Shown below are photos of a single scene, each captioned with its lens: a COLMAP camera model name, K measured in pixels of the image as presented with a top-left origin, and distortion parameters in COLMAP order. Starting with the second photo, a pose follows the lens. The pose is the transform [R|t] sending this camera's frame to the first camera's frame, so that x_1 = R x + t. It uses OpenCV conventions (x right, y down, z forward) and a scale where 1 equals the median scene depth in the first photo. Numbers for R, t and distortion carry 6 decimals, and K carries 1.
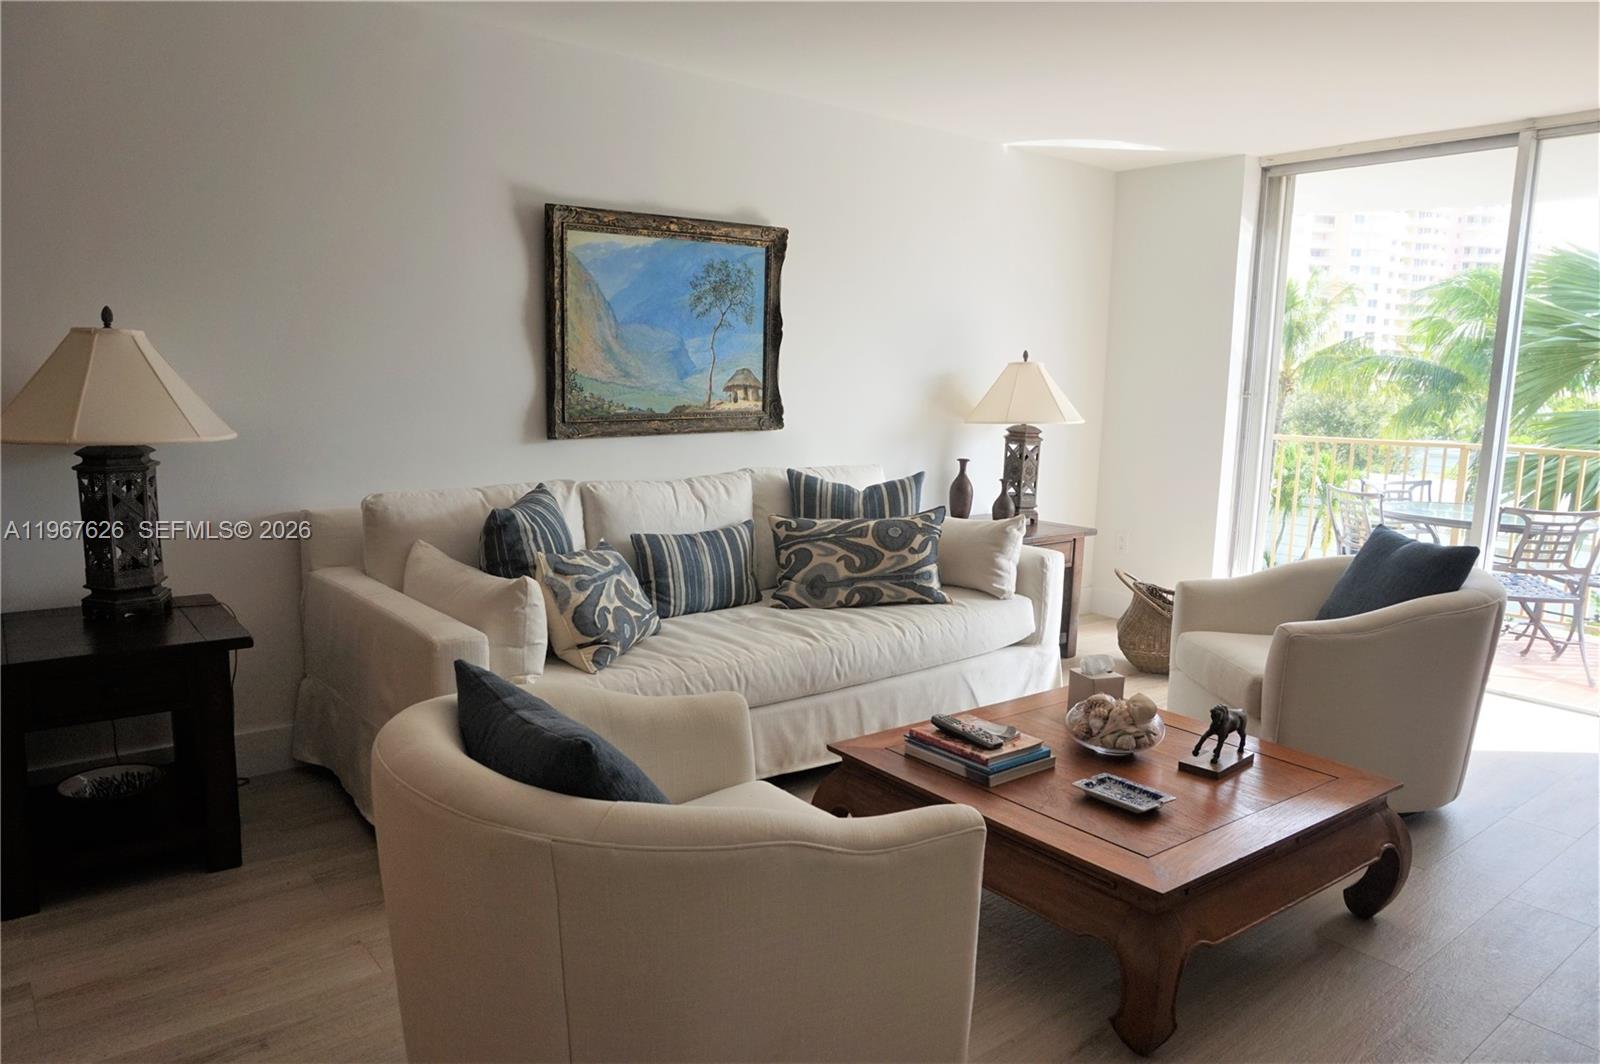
lens RADIAL K [[1082.2, 0, 803.5], [0, 1082.2, 536.5], [0, 0, 1]] dist [-0.054685, 0.017407]
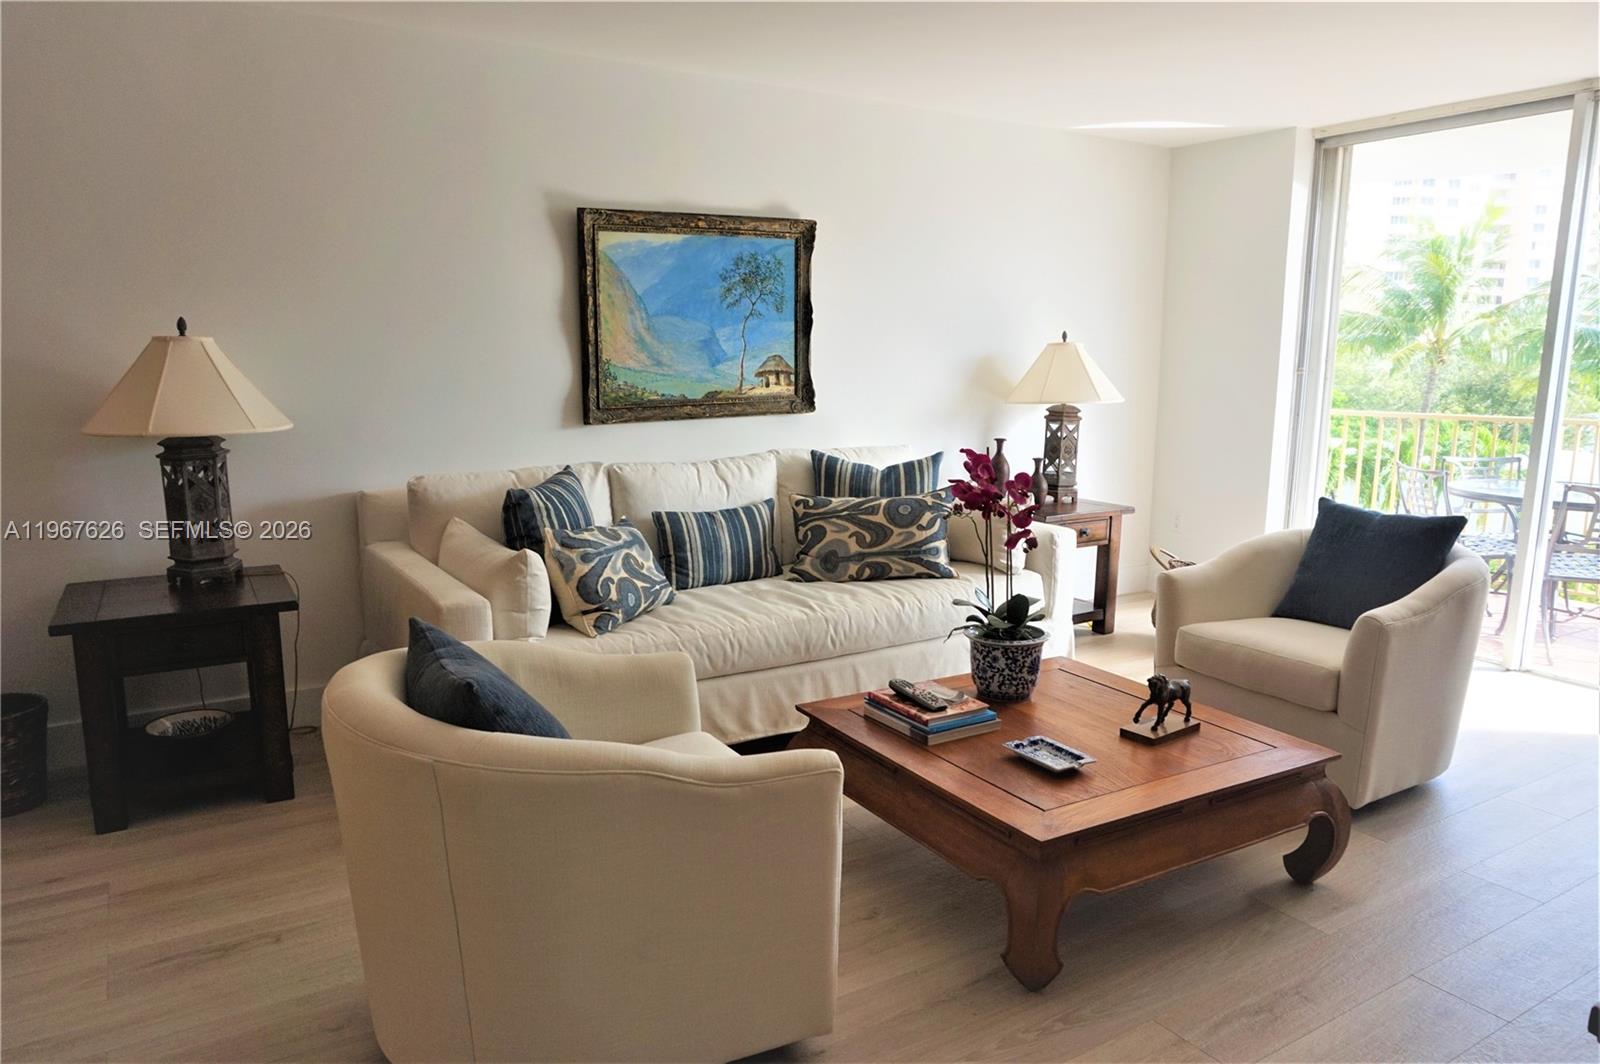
lens RADIAL K [[1082.2, 0, 798.9], [0, 1082.2, 539.7], [0, 0, 1]] dist [-0.054685, 0.017407]
pose [[0.992047, 0.002787, -0.125834, 0.135954], [0.000163, 0.999726, 0.023426, 0.000317], [0.125865, -0.023261, 0.991775, -0.066007]]
